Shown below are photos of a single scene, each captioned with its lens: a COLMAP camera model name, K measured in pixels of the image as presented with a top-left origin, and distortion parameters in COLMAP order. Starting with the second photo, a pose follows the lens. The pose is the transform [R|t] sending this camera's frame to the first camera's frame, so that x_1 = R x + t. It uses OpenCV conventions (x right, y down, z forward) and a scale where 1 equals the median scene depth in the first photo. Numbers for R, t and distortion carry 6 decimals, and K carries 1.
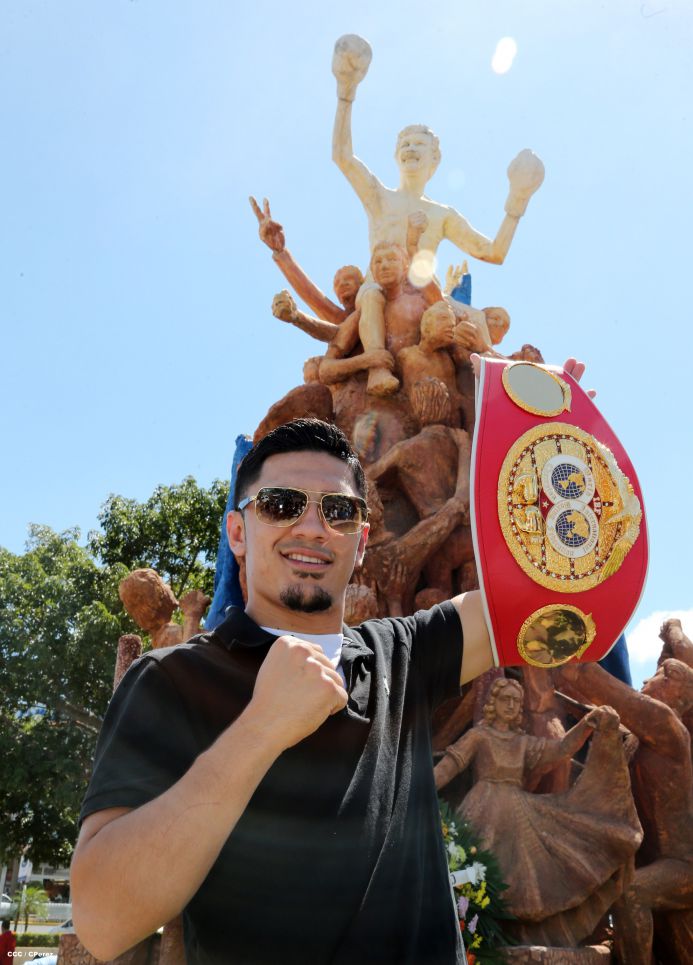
lens RADIAL K [[995.4, 0, 322.9], [0, 995.4, 503.2], [0, 0, 1]] dist [-0.004947, 0.000000]
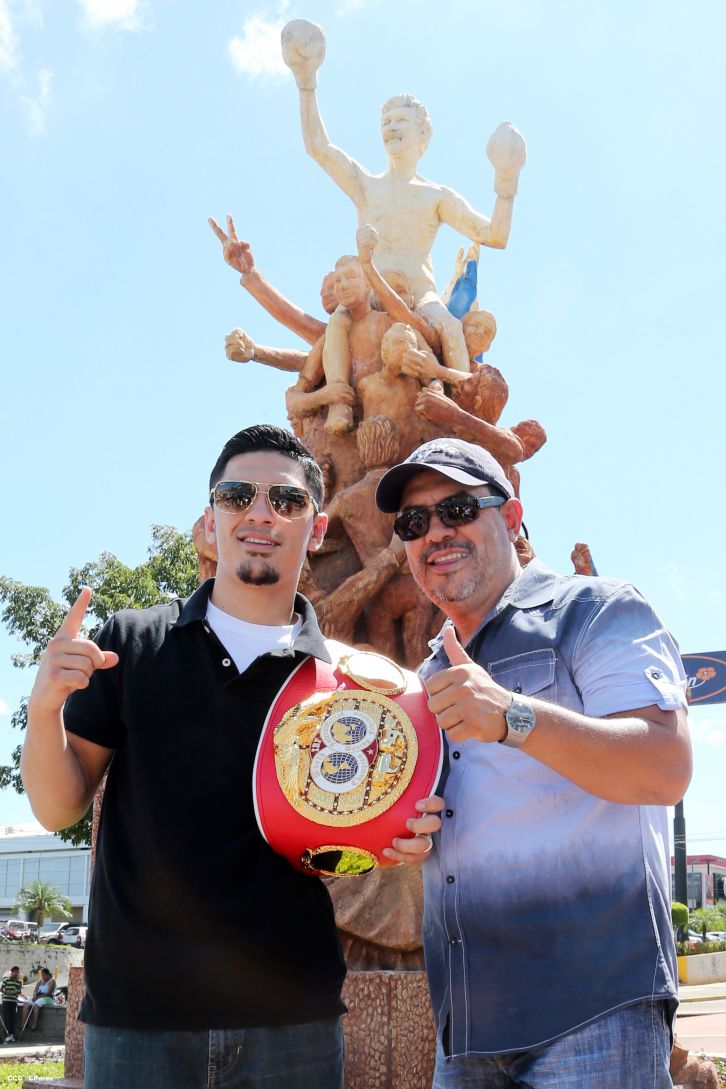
lens RADIAL K [[1289.2, 0, 394.0], [0, 1289.2, 705.9], [0, 0, 1]] dist [-0.103871, 0.000000]
pose [[0.981712, -0.057807, -0.181382, 0.306367], [0.094943, 0.974504, 0.203293, -0.095444], [0.165006, -0.216797, 0.962171, -0.223175]]
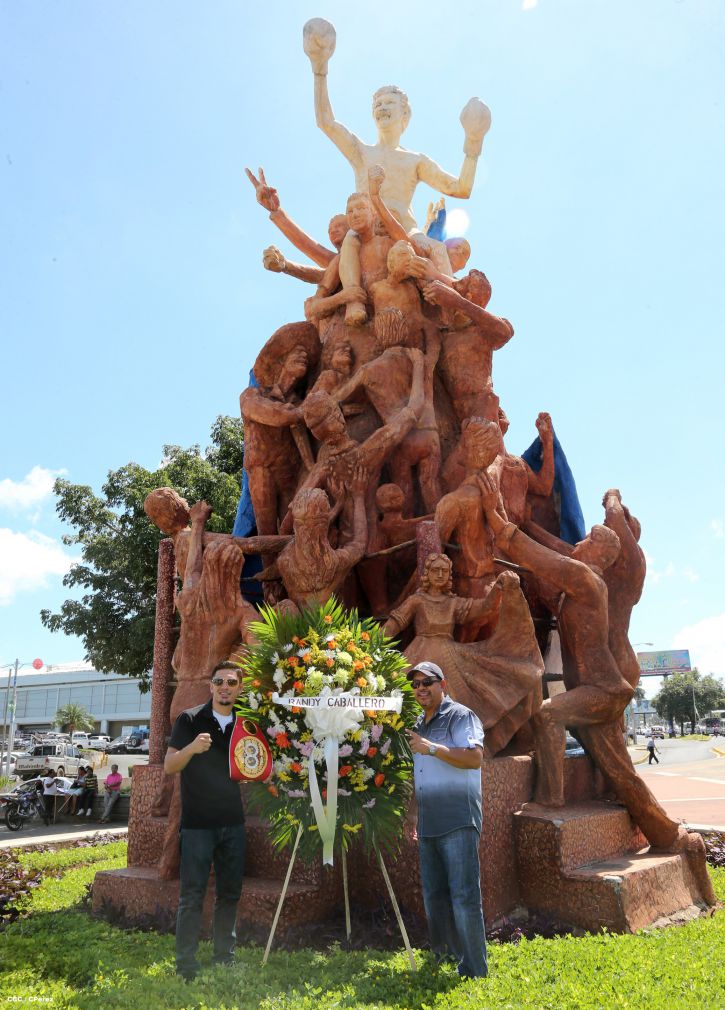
lens RADIAL K [[837.5, 0, 356.8], [0, 837.5, 491.0], [0, 0, 1]] dist [-0.067814, 0.034614]
pose [[0.990262, -0.083373, -0.111490, 0.149792], [0.094669, 0.990454, 0.100196, -0.010345], [0.102072, -0.109775, 0.988702, -0.020677]]
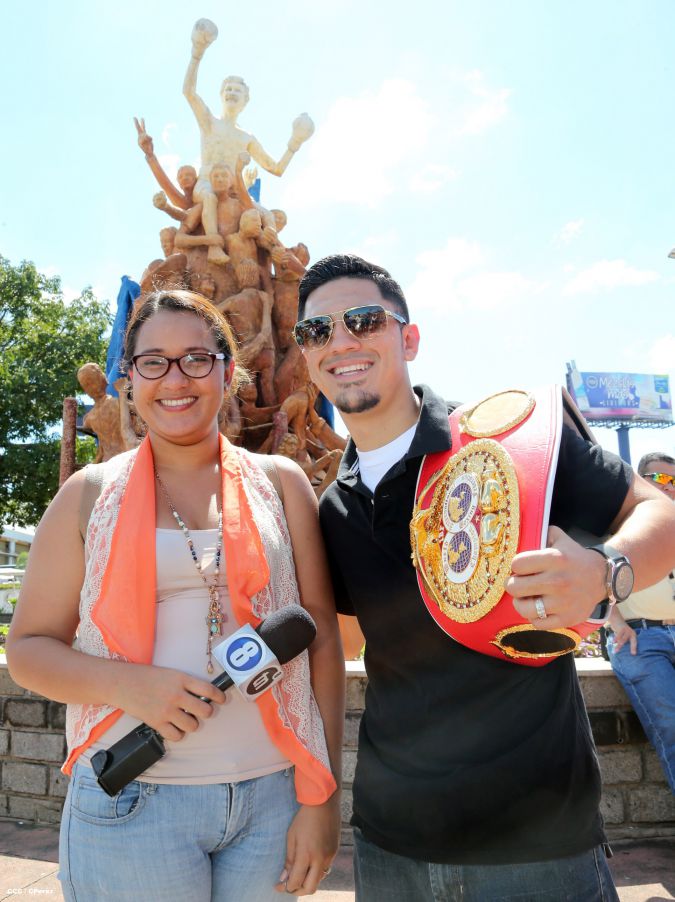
lens RADIAL K [[812.3, 0, 311.8], [0, 812.3, 453.1], [0, 0, 1]] dist [-0.086603, 0.039423]
pose [[0.941965, 0.024456, 0.334818, -0.233273], [-0.101702, 0.971264, 0.215182, -0.102994], [-0.319934, -0.236746, 0.917384, -0.381676]]
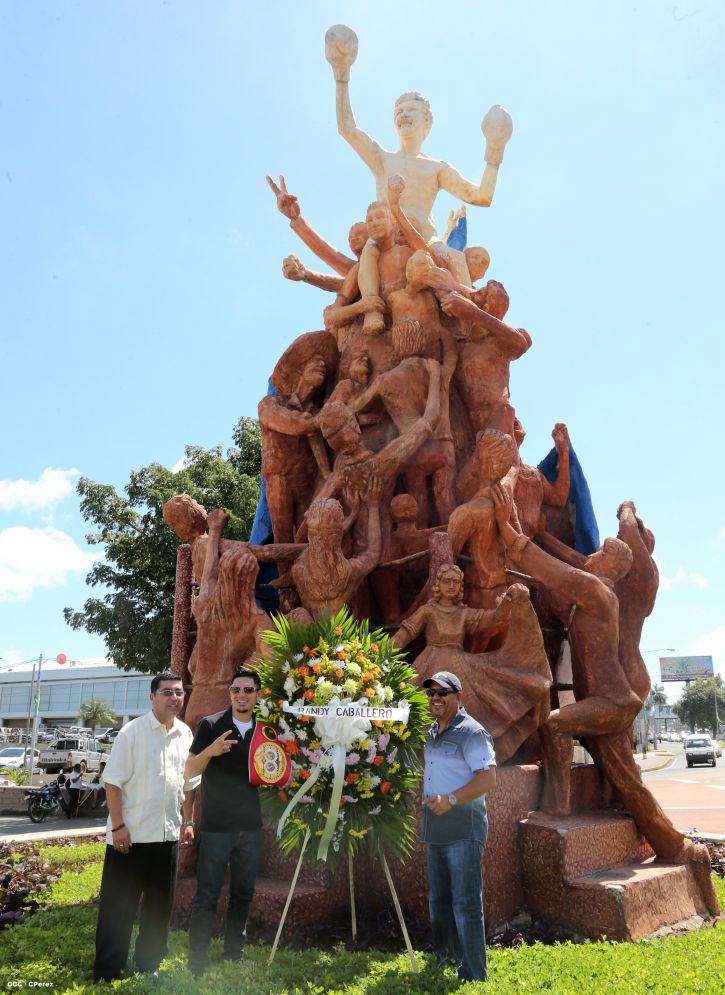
lens RADIAL K [[839.5, 0, 357.0], [0, 839.5, 508.7], [0, 0, 1]] dist [-0.067348, 0.035035]
pose [[0.987739, -0.068250, -0.140402, 0.160774], [0.085298, 0.989196, 0.119225, -0.021186], [0.130748, -0.129739, 0.982890, -0.031314]]
